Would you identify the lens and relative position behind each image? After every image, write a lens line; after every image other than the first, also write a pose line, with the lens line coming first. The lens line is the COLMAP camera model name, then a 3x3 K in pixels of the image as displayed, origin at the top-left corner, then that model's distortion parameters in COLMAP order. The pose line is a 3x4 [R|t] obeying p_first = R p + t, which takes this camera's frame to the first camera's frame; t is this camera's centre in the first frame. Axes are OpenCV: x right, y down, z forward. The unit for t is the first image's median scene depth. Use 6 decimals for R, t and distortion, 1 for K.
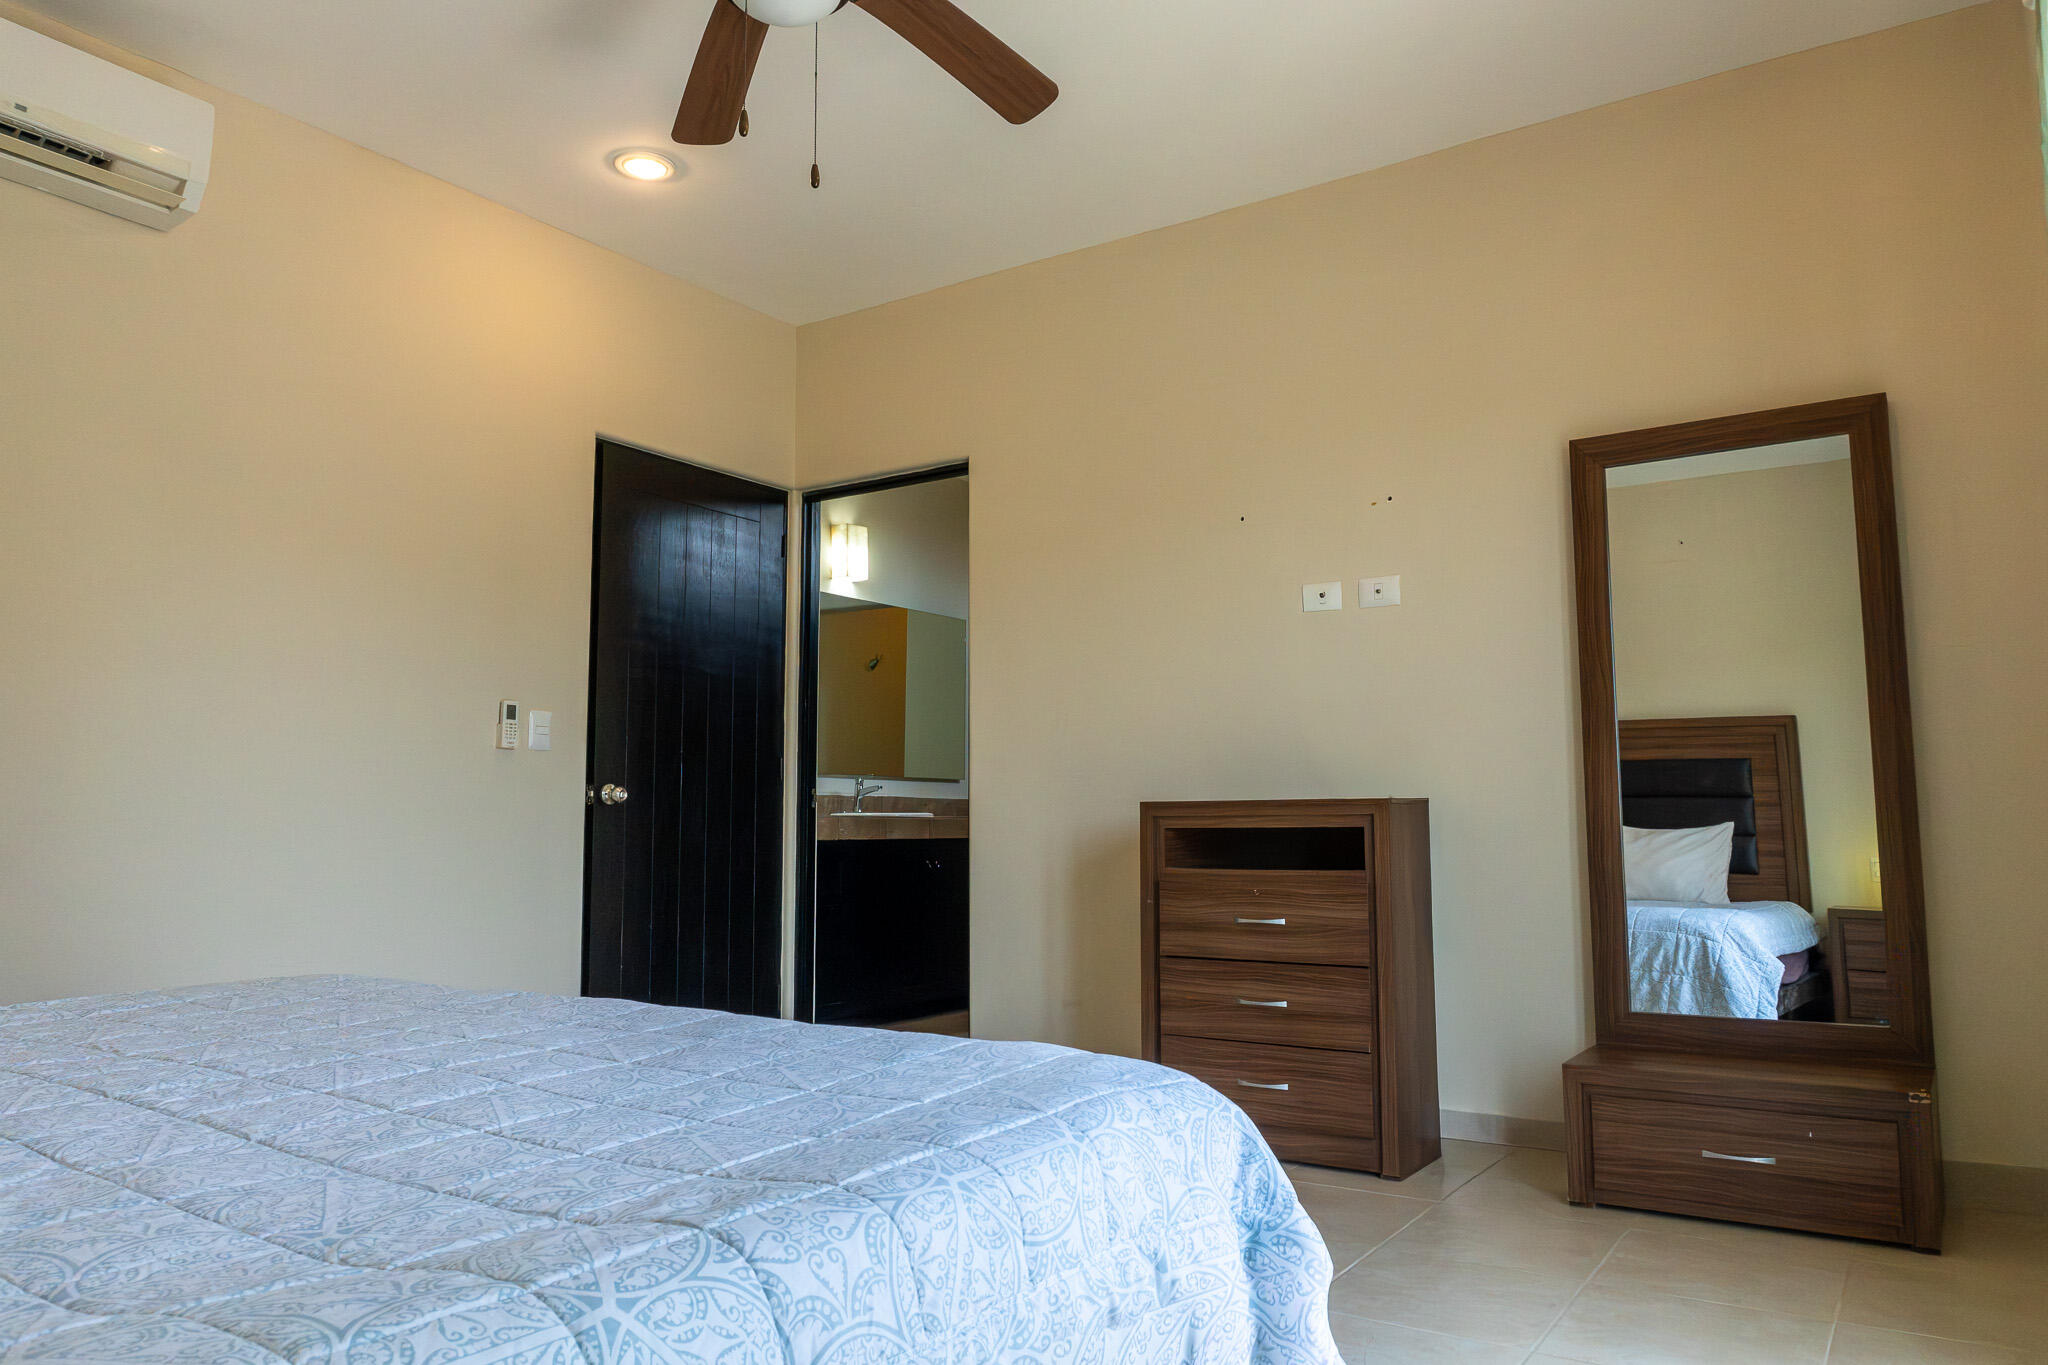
lens RADIAL K [[1369.4, 0, 1016.0], [0, 1369.4, 684.2], [0, 0, 1]] dist [-0.022211, -0.002088]
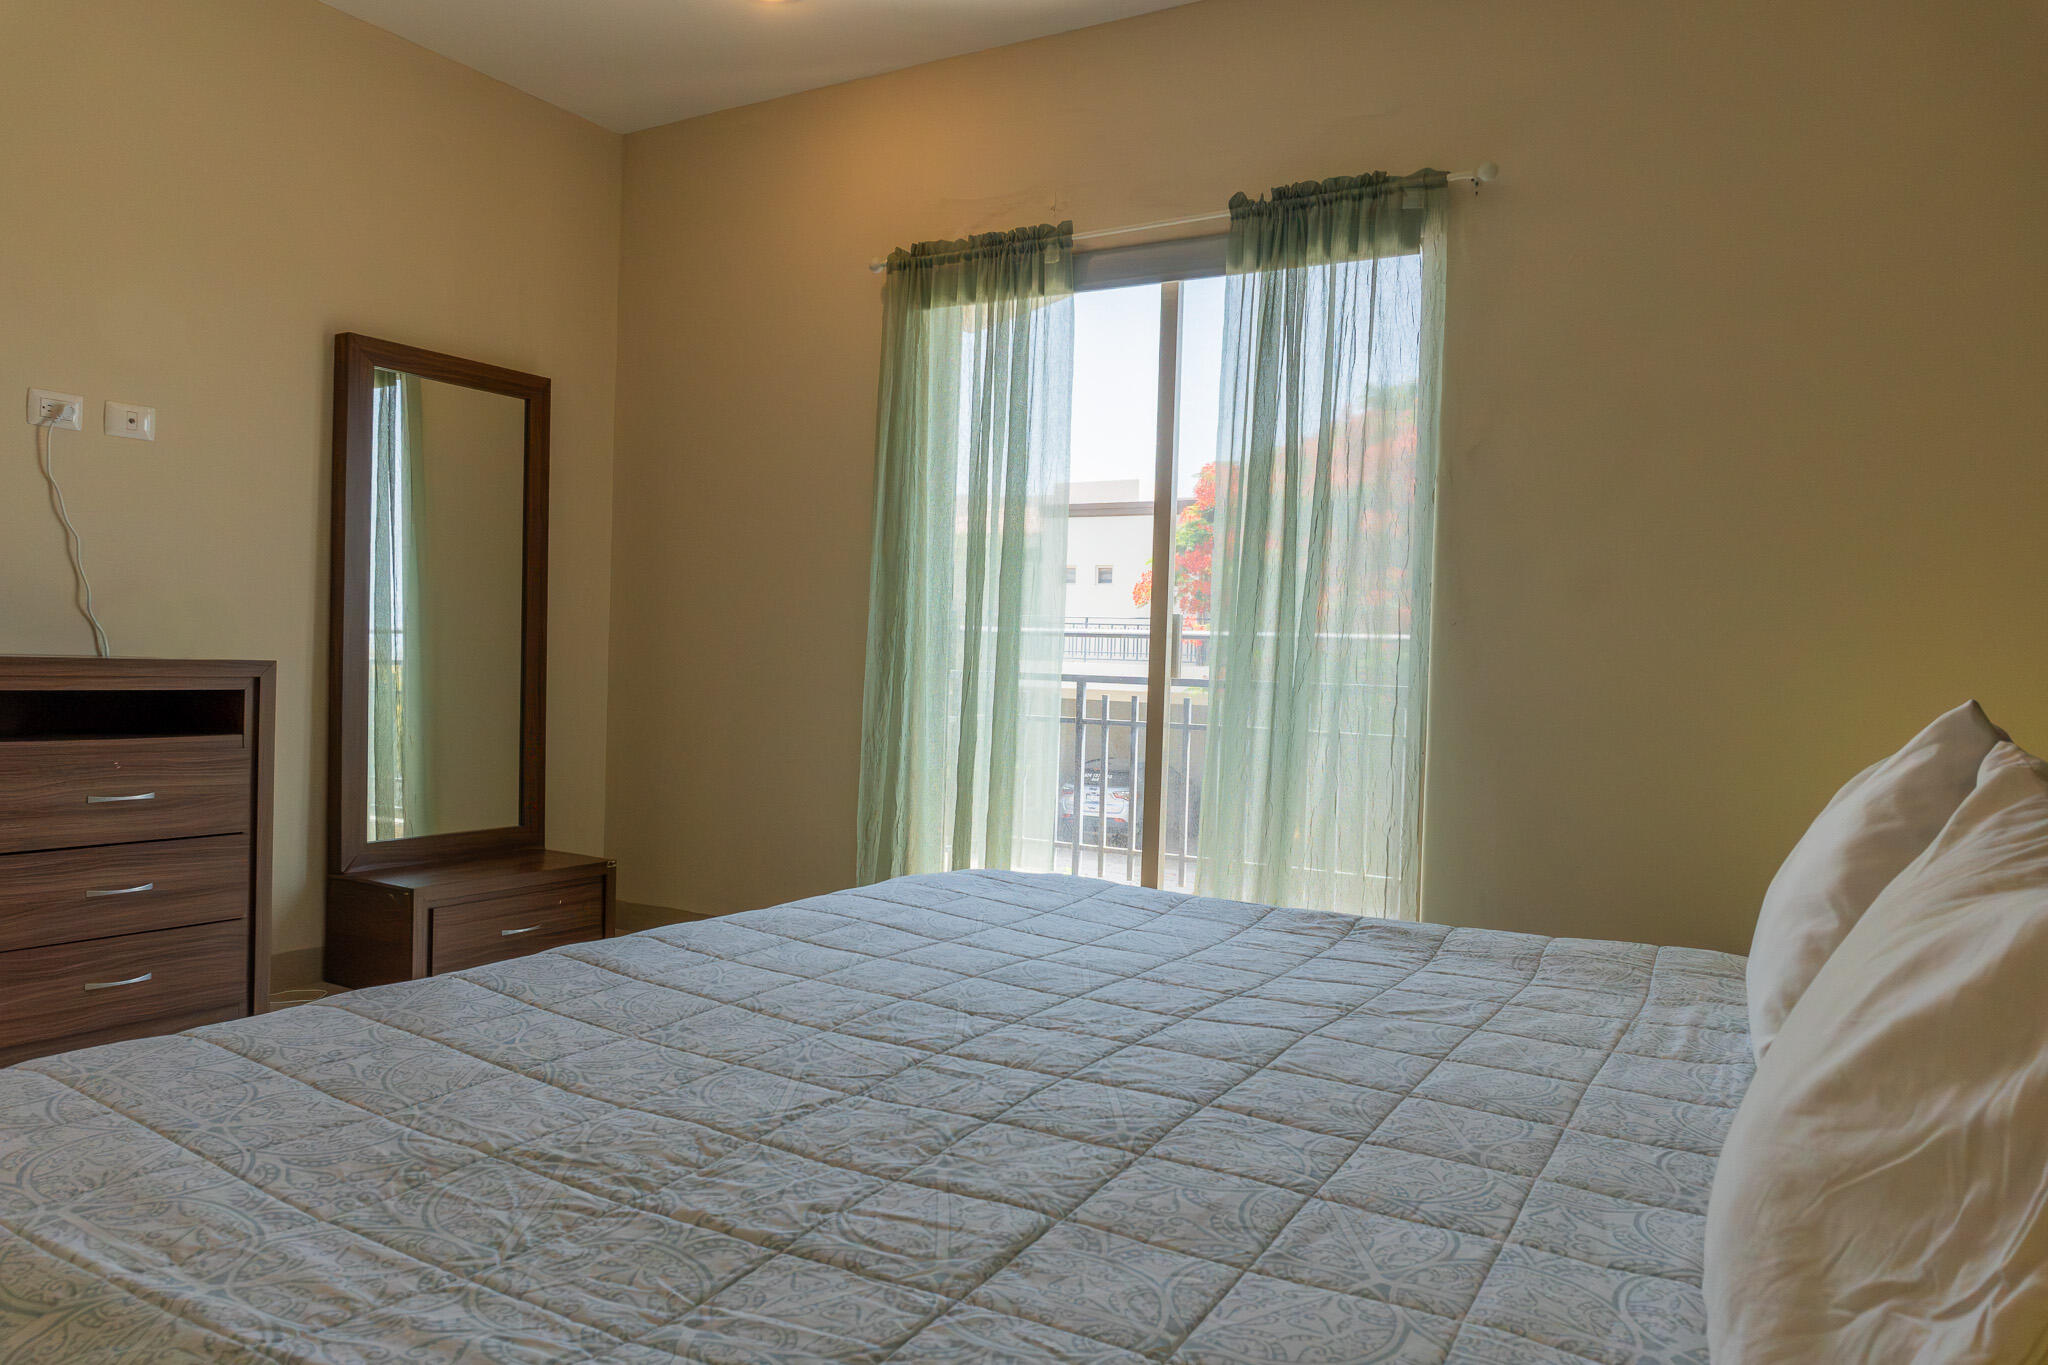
lens RADIAL K [[1369.4, 0, 1016.0], [0, 1369.4, 684.2], [0, 0, 1]] dist [-0.022211, -0.002088]
pose [[-0.061801, -0.014178, 0.997988, -0.719103], [-0.137039, 0.990550, 0.005586, 0.020010], [-0.988636, -0.136418, -0.063160, 0.512159]]
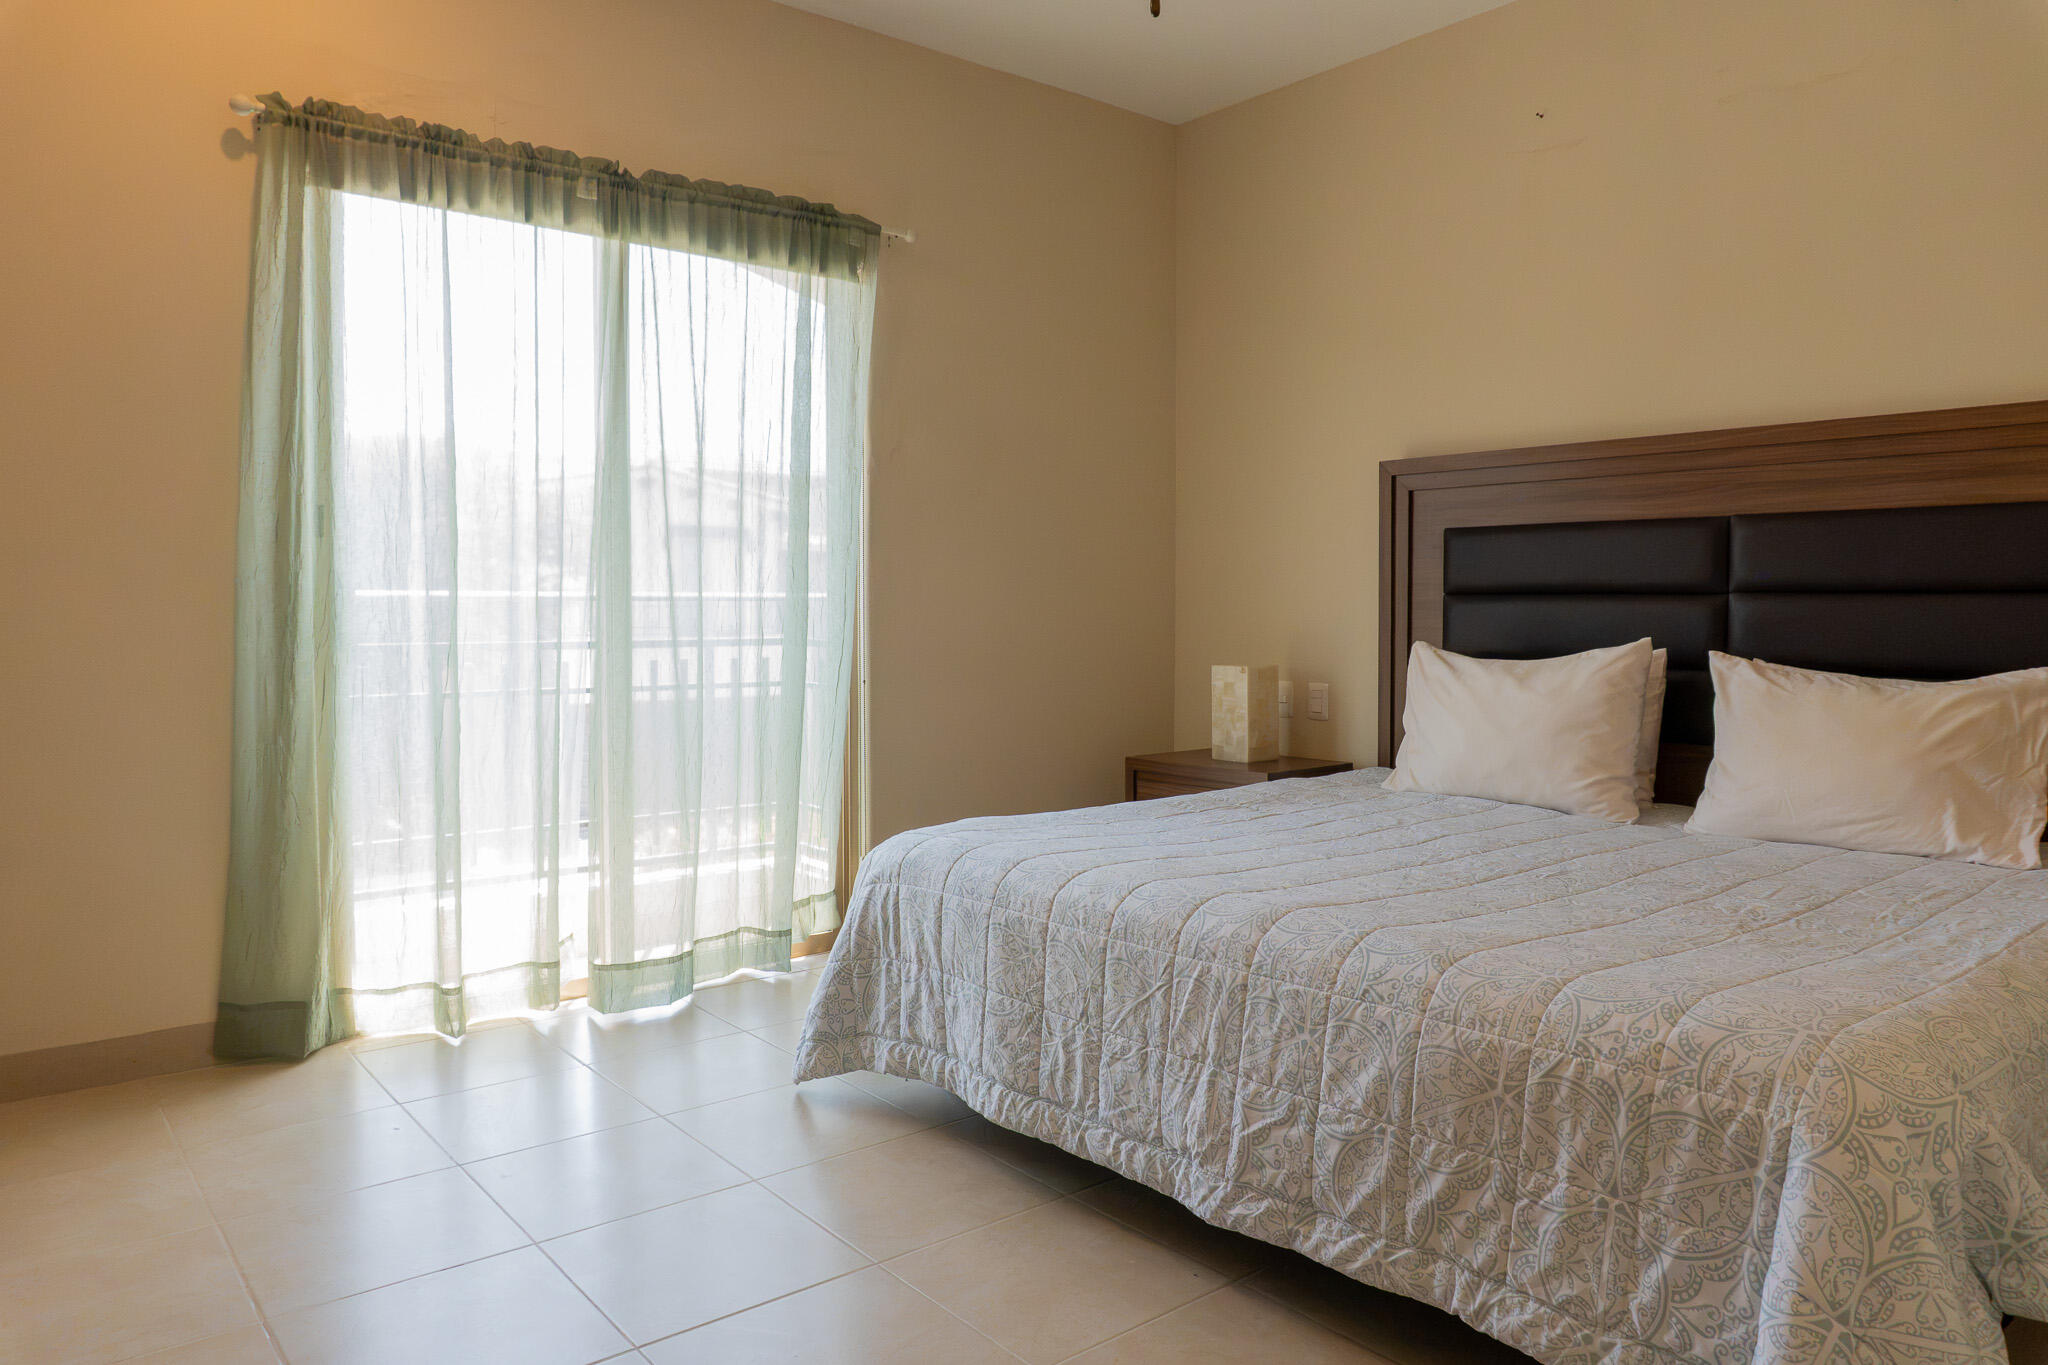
lens RADIAL K [[1362.1, 0, 1020.8], [0, 1362.1, 686.6], [0, 0, 1]] dist [-0.025865, 0.000180]
pose [[-0.957084, -0.008112, 0.289697, -0.254221], [-0.023639, 0.998463, -0.050137, 0.082107], [-0.288845, -0.054834, -0.955804, 1.246472]]
